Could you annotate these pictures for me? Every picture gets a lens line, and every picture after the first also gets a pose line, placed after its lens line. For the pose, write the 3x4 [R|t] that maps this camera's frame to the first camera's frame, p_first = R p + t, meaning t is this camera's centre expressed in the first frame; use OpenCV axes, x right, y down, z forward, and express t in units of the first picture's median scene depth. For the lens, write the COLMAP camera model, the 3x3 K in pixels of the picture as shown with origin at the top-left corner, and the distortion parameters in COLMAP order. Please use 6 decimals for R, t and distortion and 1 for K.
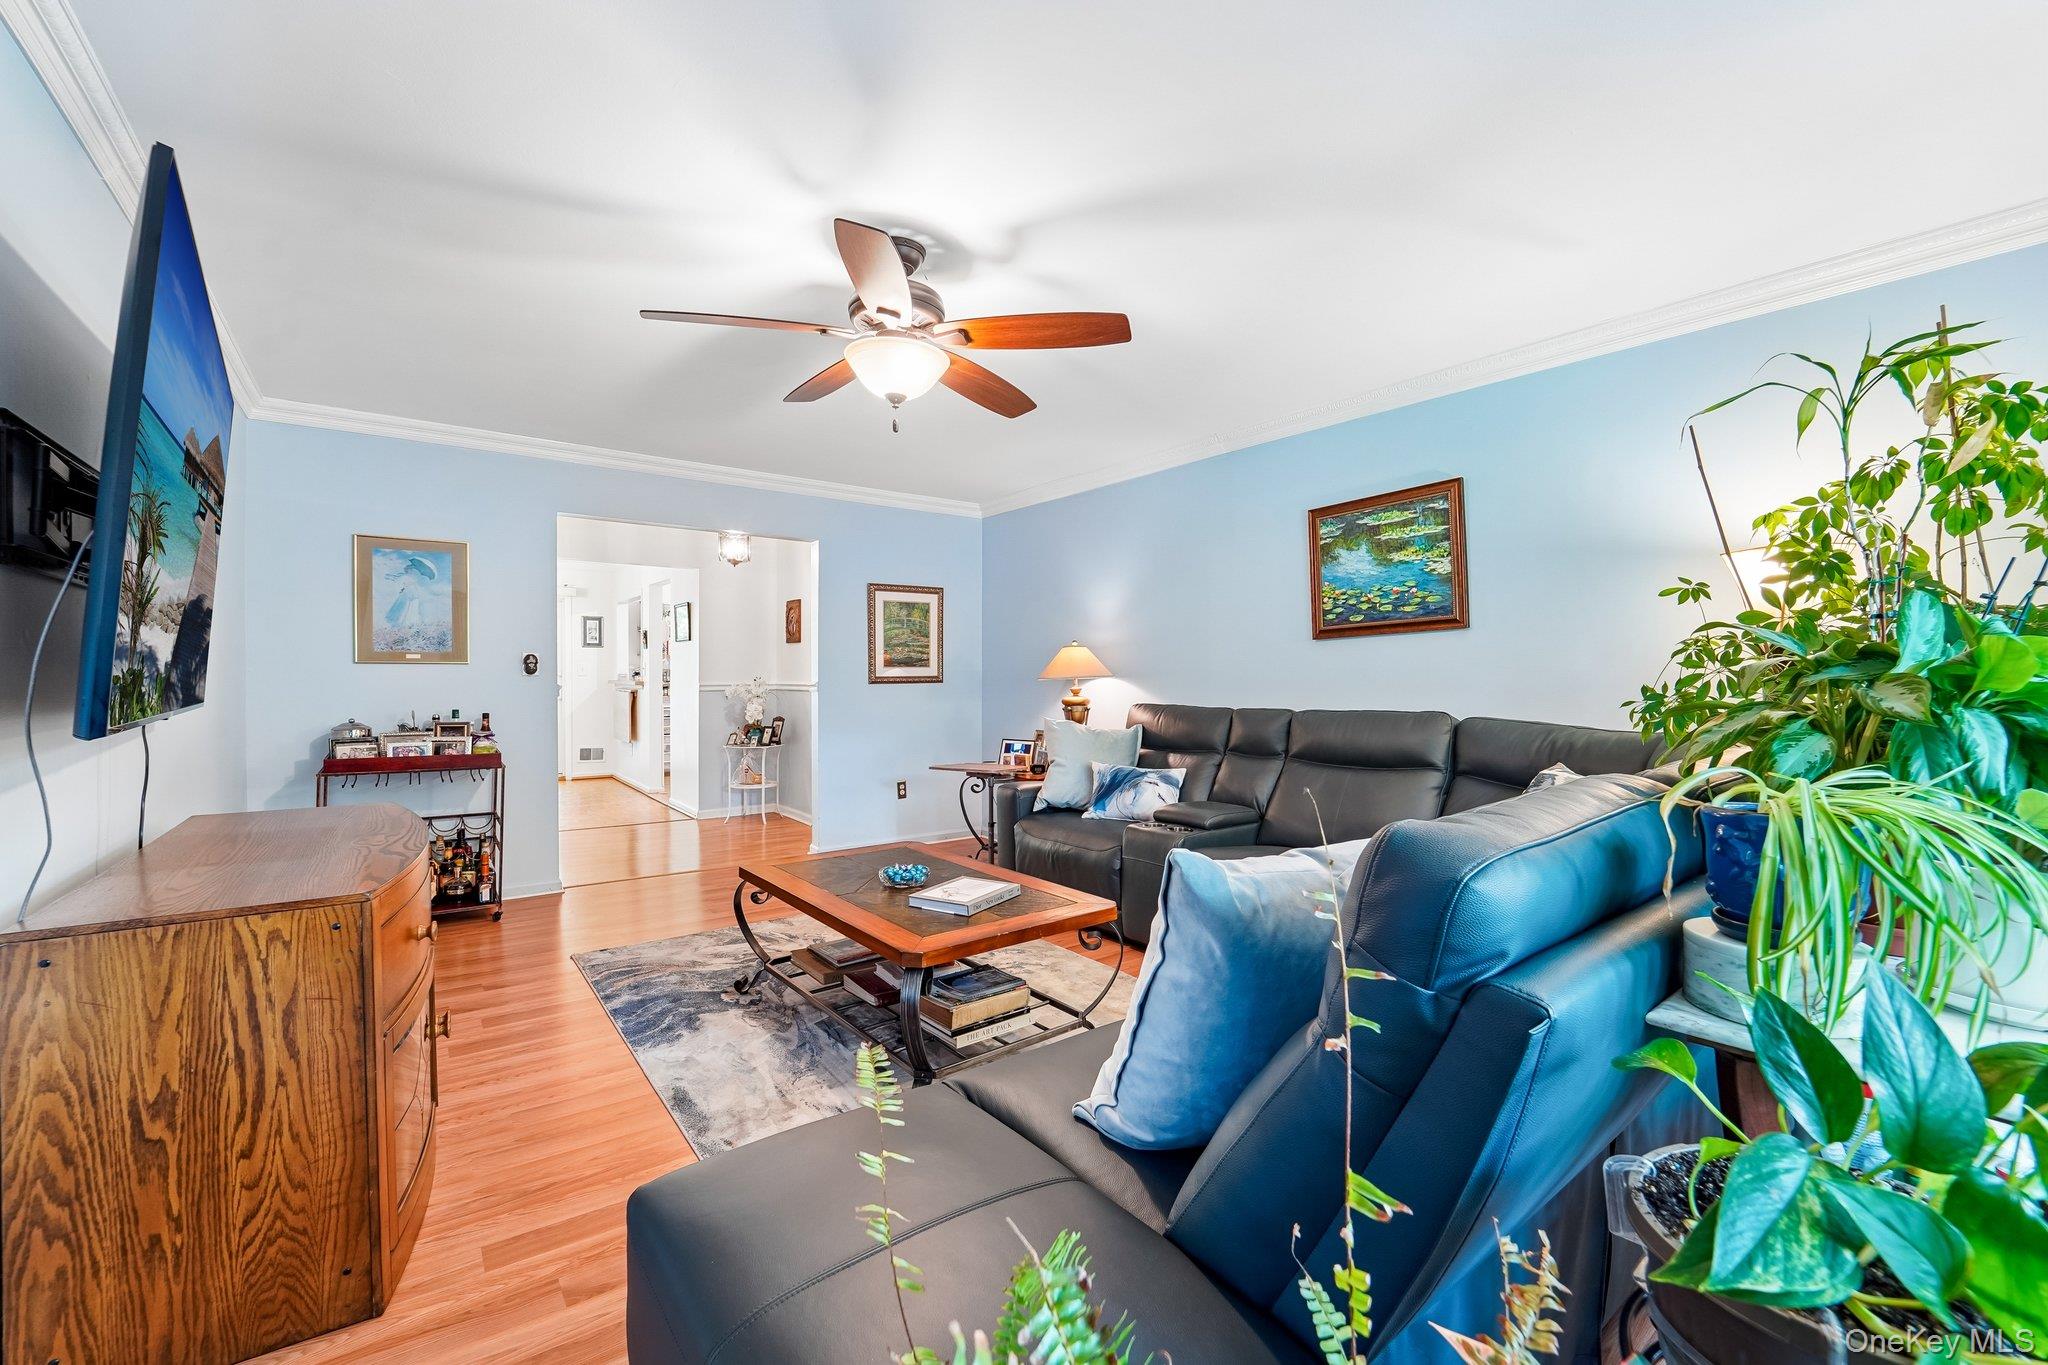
lens RADIAL K [[838.6, 0, 1053.5], [0, 838.6, 675.1], [0, 0, 1]] dist [-0.021341, 0.001282]
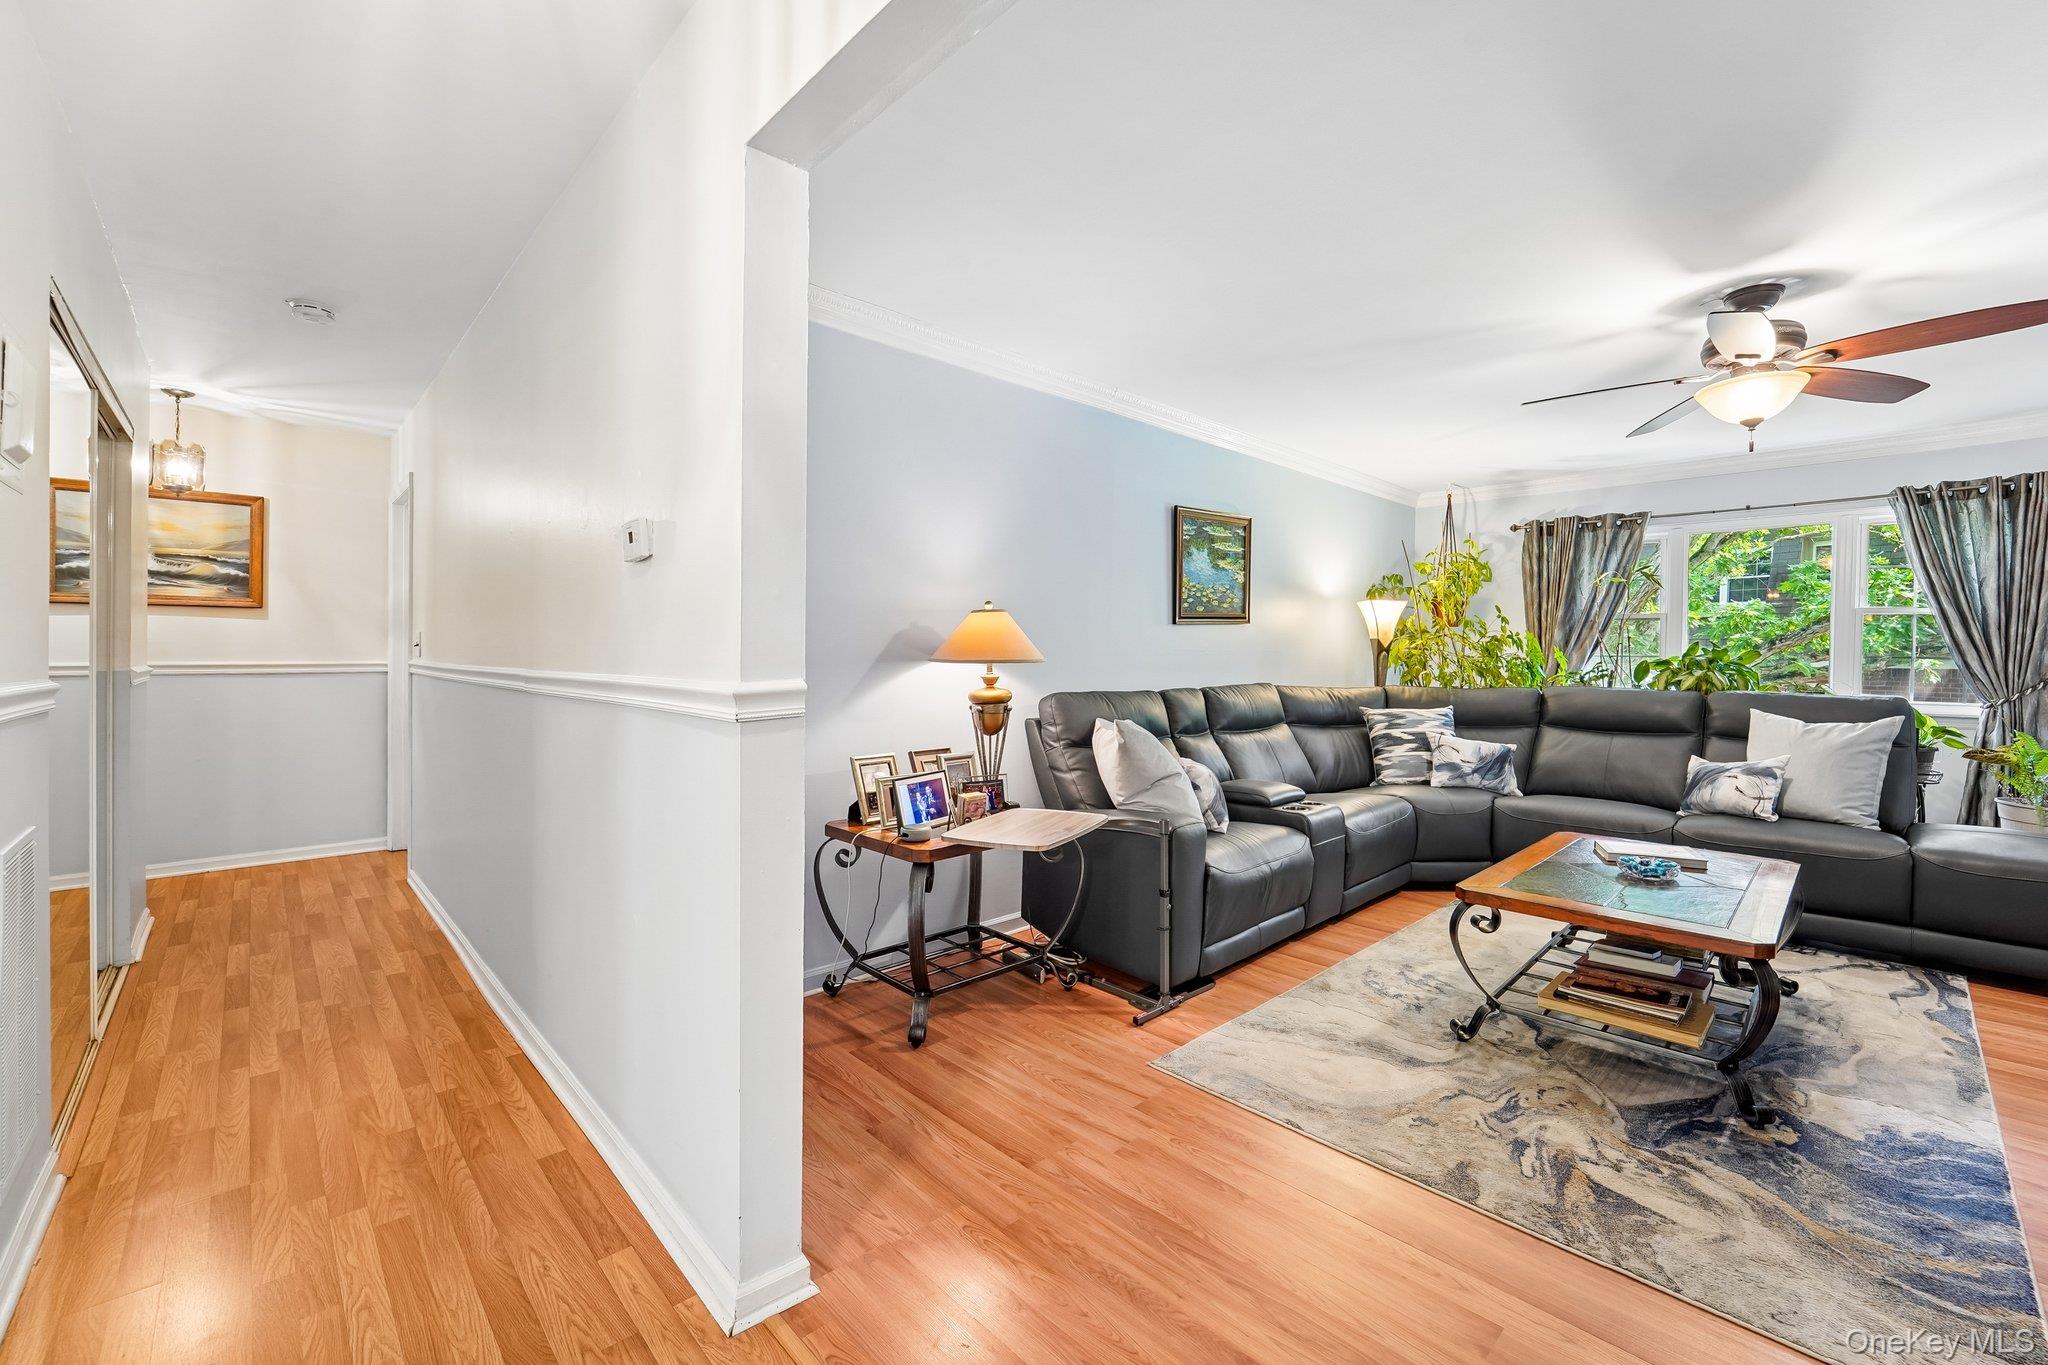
lens RADIAL K [[838.6, 0, 1013.5], [0, 838.6, 679.3], [0, 0, 1]] dist [-0.021341, 0.001282]
pose [[-0.082467, -0.024239, 0.996299, -0.807428], [0.002841, 0.999694, 0.024557, 0.001912], [-0.996590, 0.004855, -0.082373, 1.368787]]
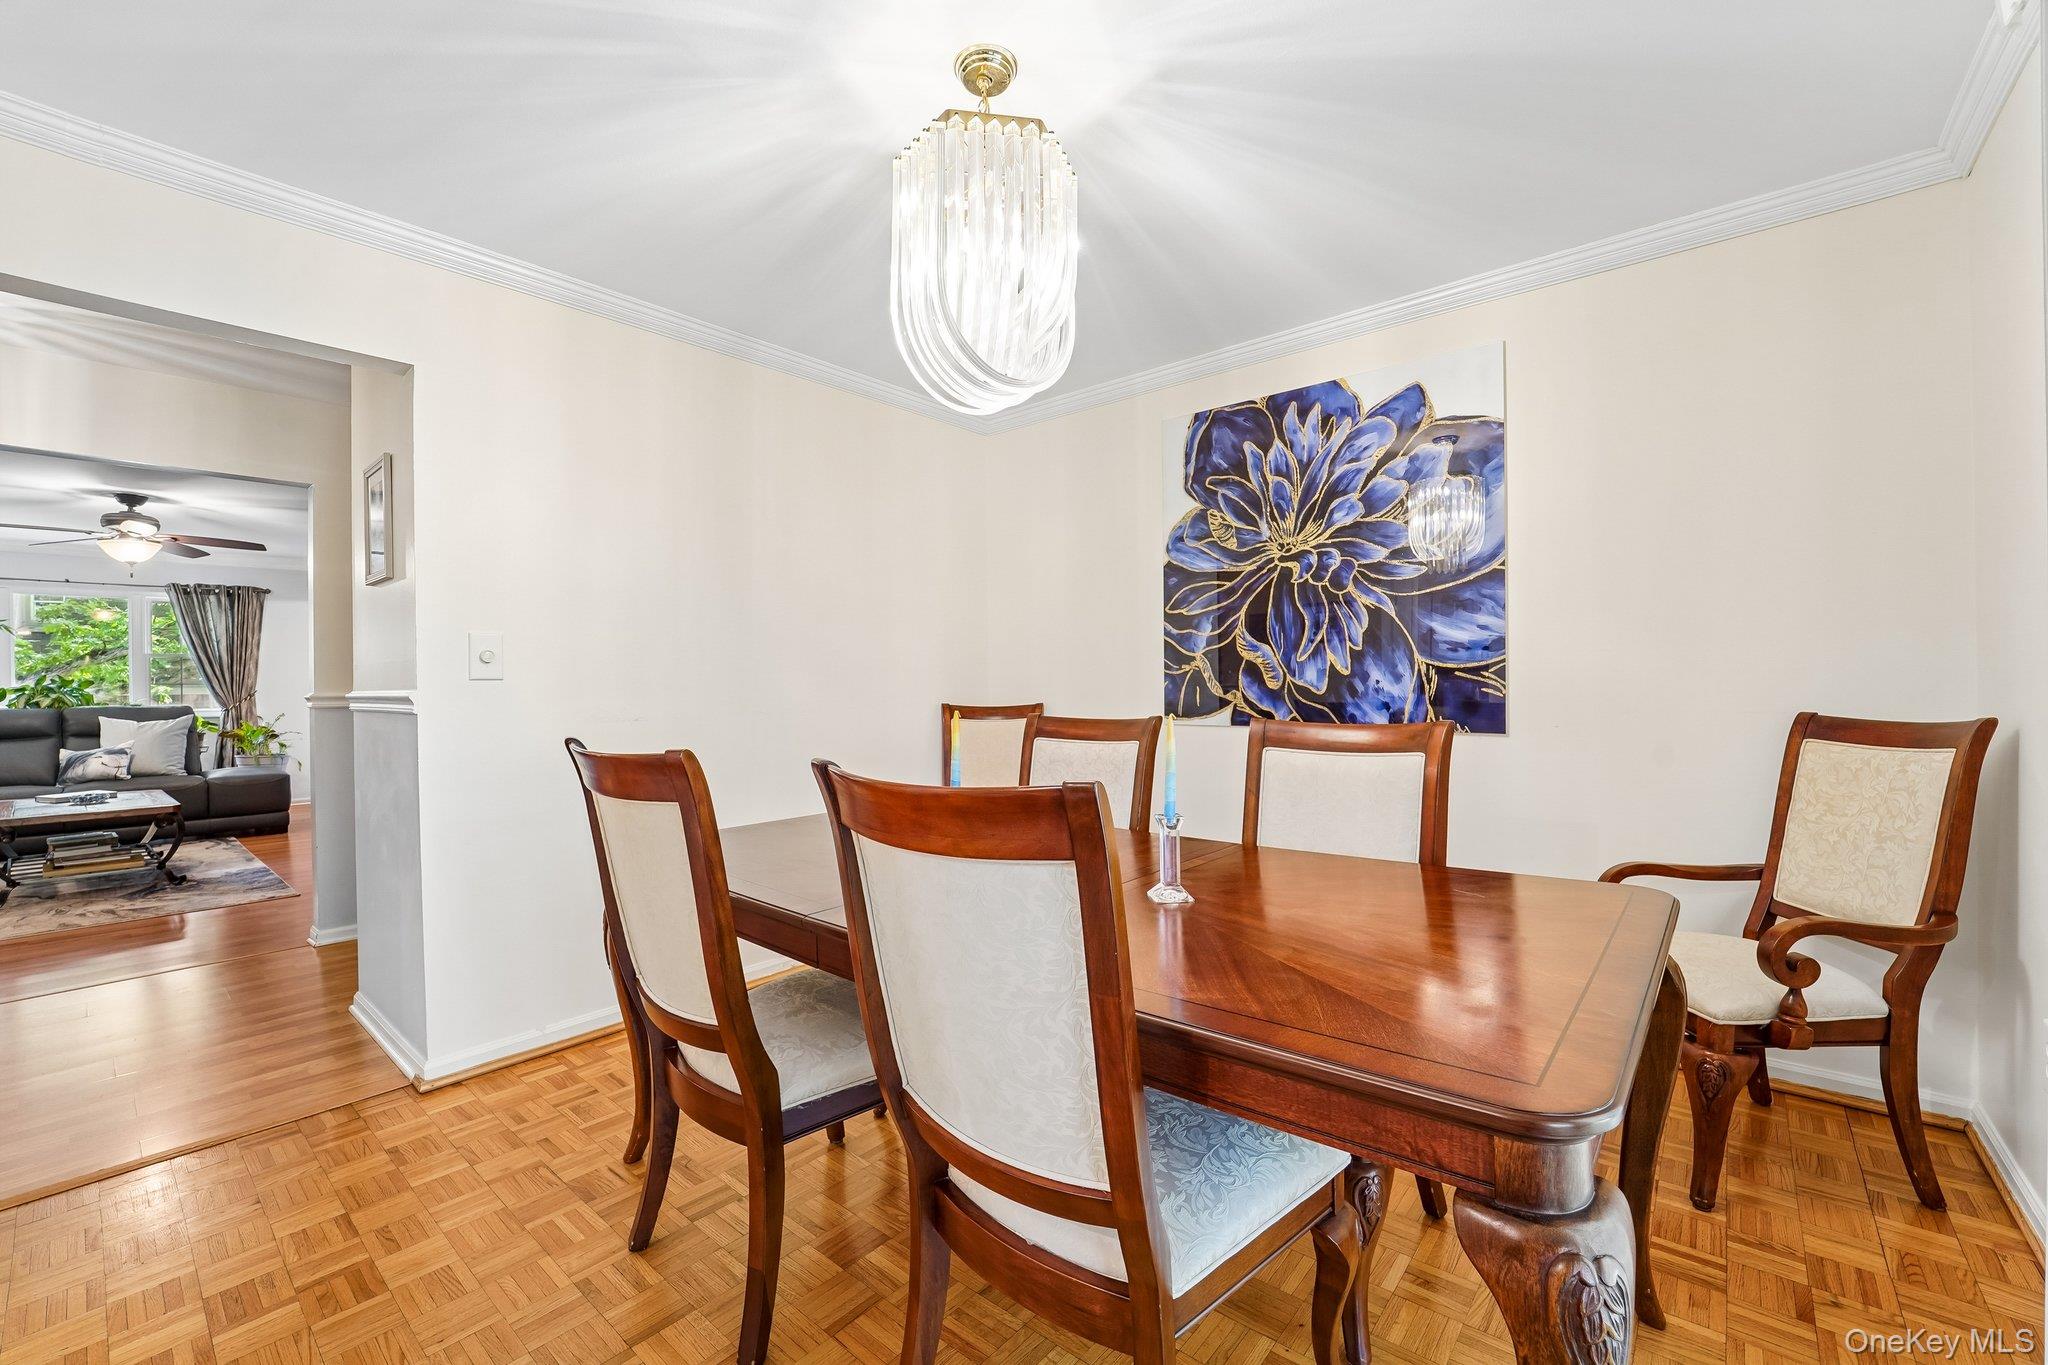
lens RADIAL K [[838.6, 0, 1026.5], [0, 838.6, 689.9], [0, 0, 1]] dist [-0.021341, 0.001282]
pose [[-0.981019, 0.015319, -0.193304, -1.368579], [0.012600, 0.999804, 0.015285, 0.012163], [0.193500, 0.012559, -0.981020, 2.341513]]
